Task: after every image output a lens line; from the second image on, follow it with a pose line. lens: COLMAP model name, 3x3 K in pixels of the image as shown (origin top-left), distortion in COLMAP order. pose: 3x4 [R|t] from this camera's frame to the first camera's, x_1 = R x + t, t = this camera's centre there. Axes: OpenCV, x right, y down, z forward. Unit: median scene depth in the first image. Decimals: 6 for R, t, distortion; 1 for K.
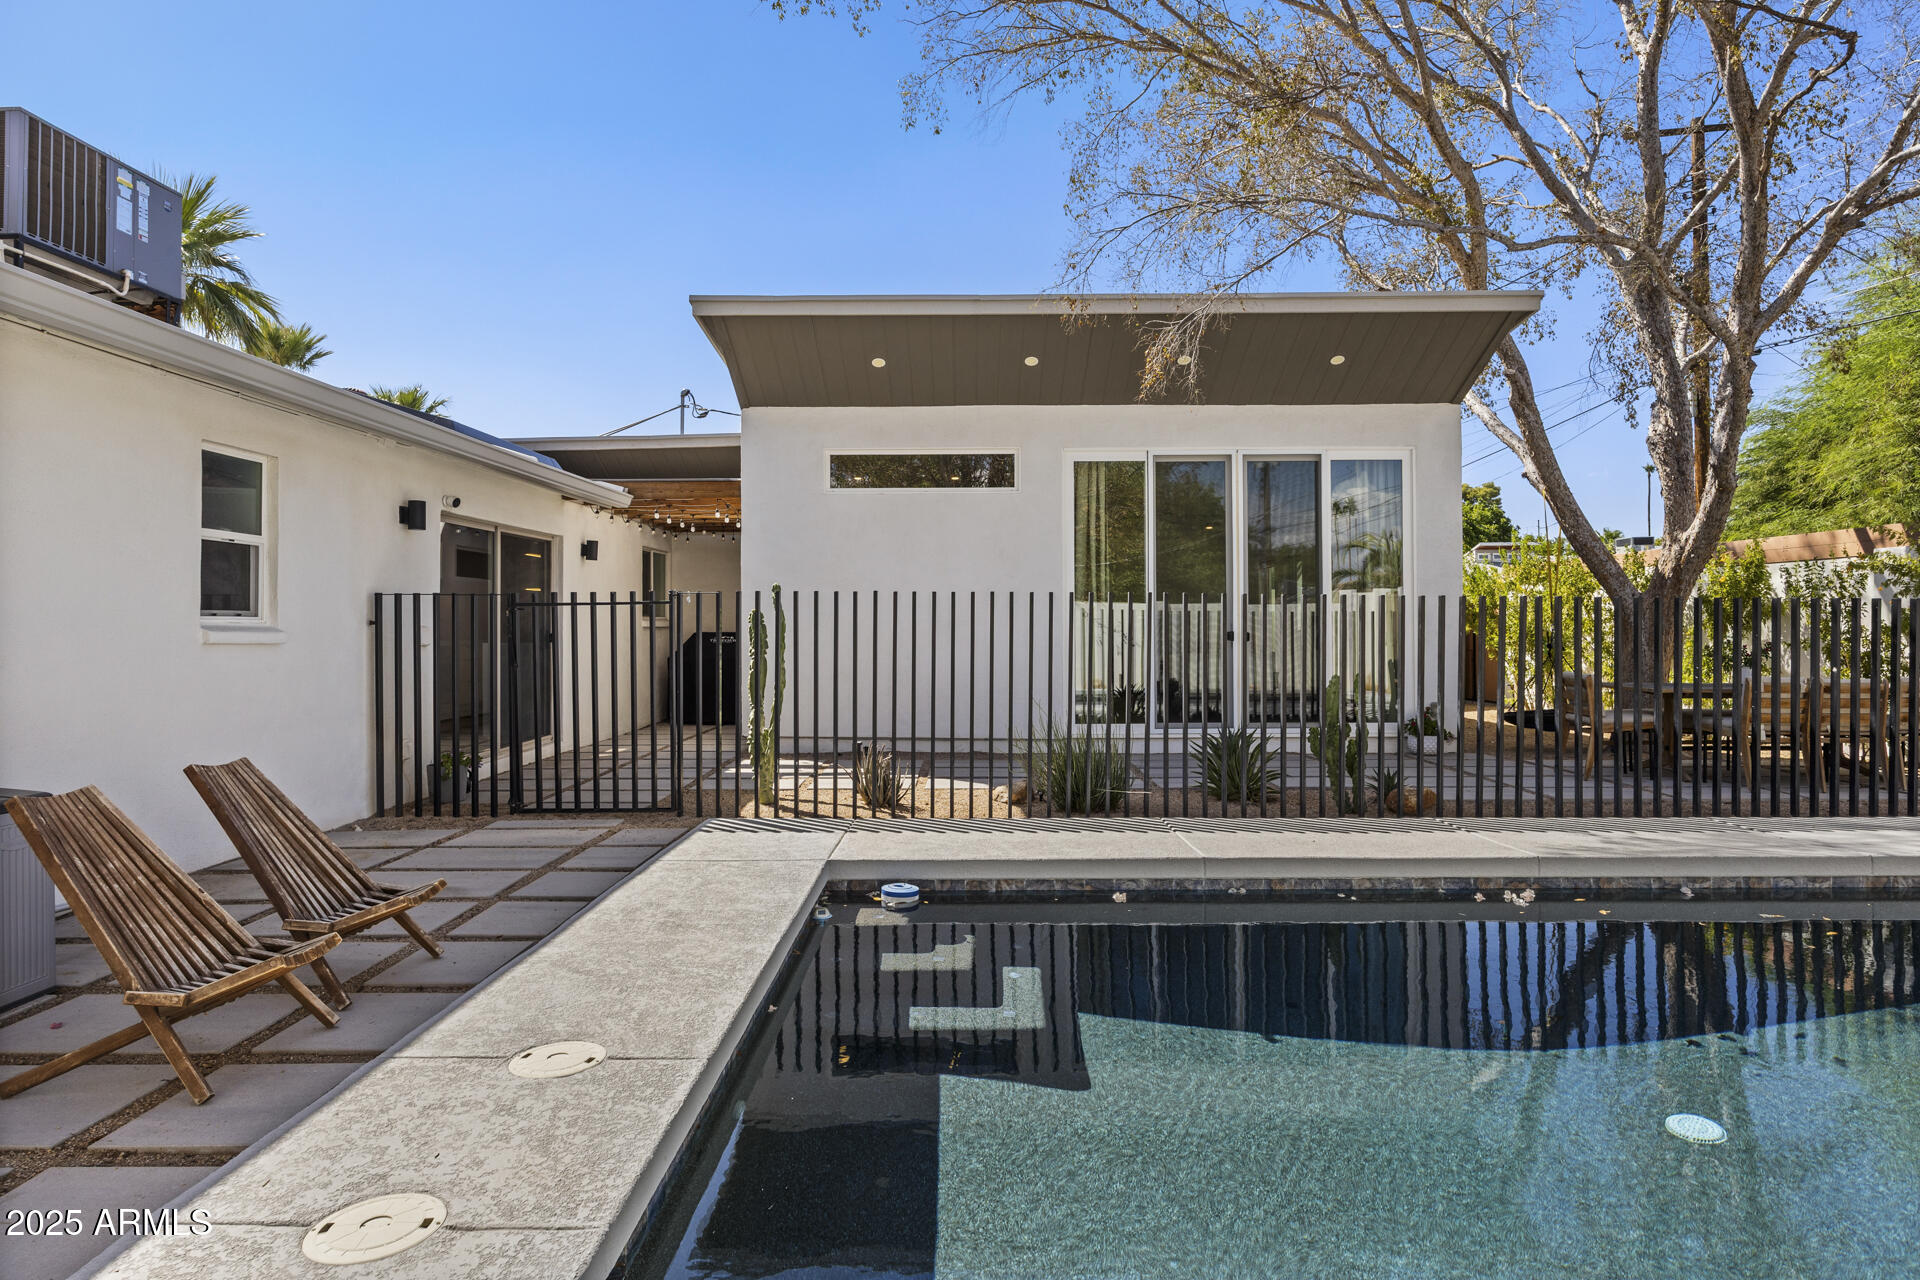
lens RADIAL K [[1075.2, 0, 960.3], [0, 1075.2, 613.9], [0, 0, 1]] dist [-0.005278, -0.000381]
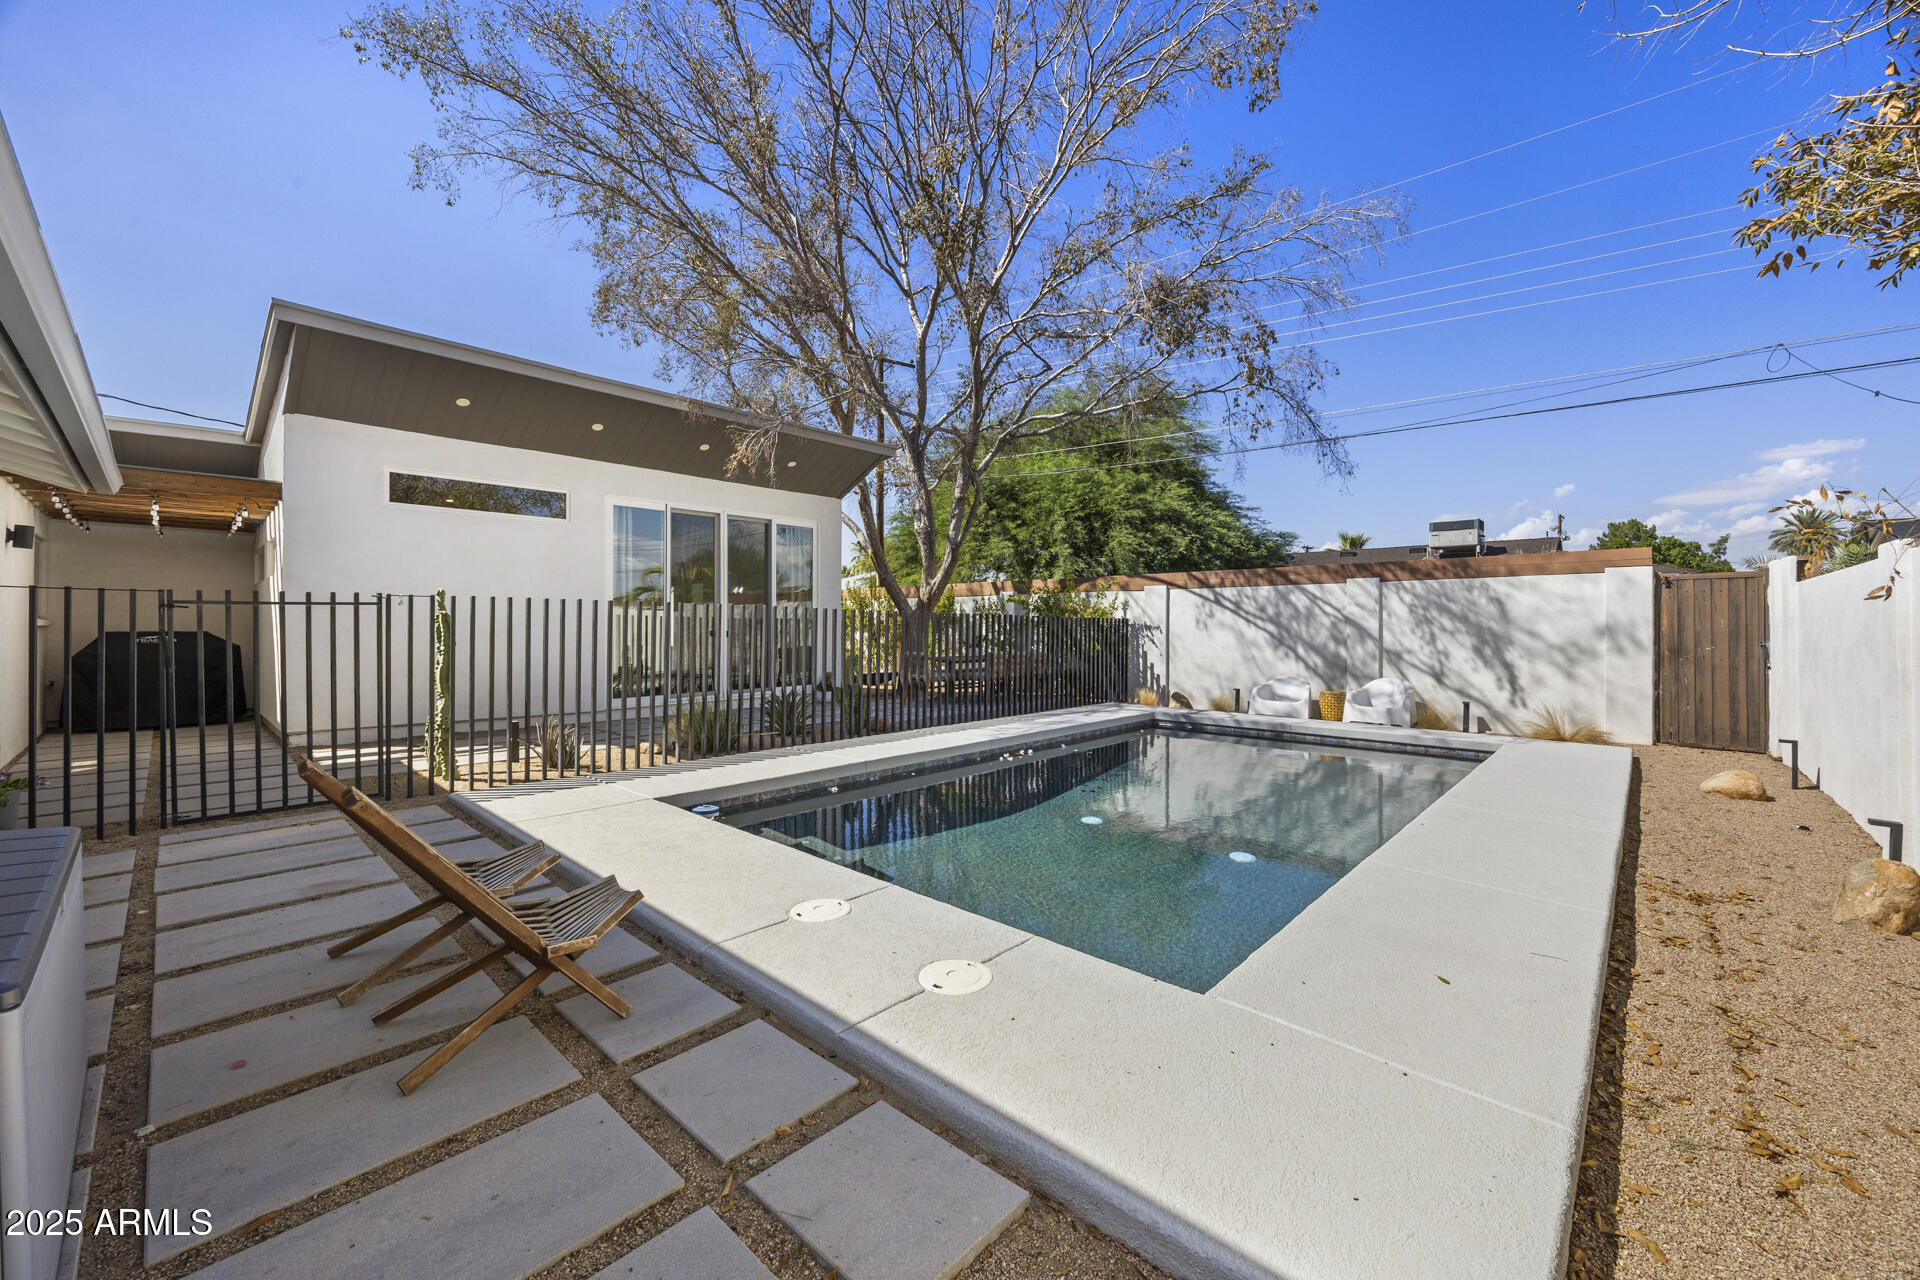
lens RADIAL K [[749.7, 0, 961.5], [0, 749.7, 623.2], [0, 0, 1]] dist [0.000463, 0.000163]
pose [[0.669316, 0.006456, 0.742950, -0.309788], [-0.011062, 0.999938, 0.001277, 0.001113], [-0.742895, -0.009073, 0.669346, 0.042174]]
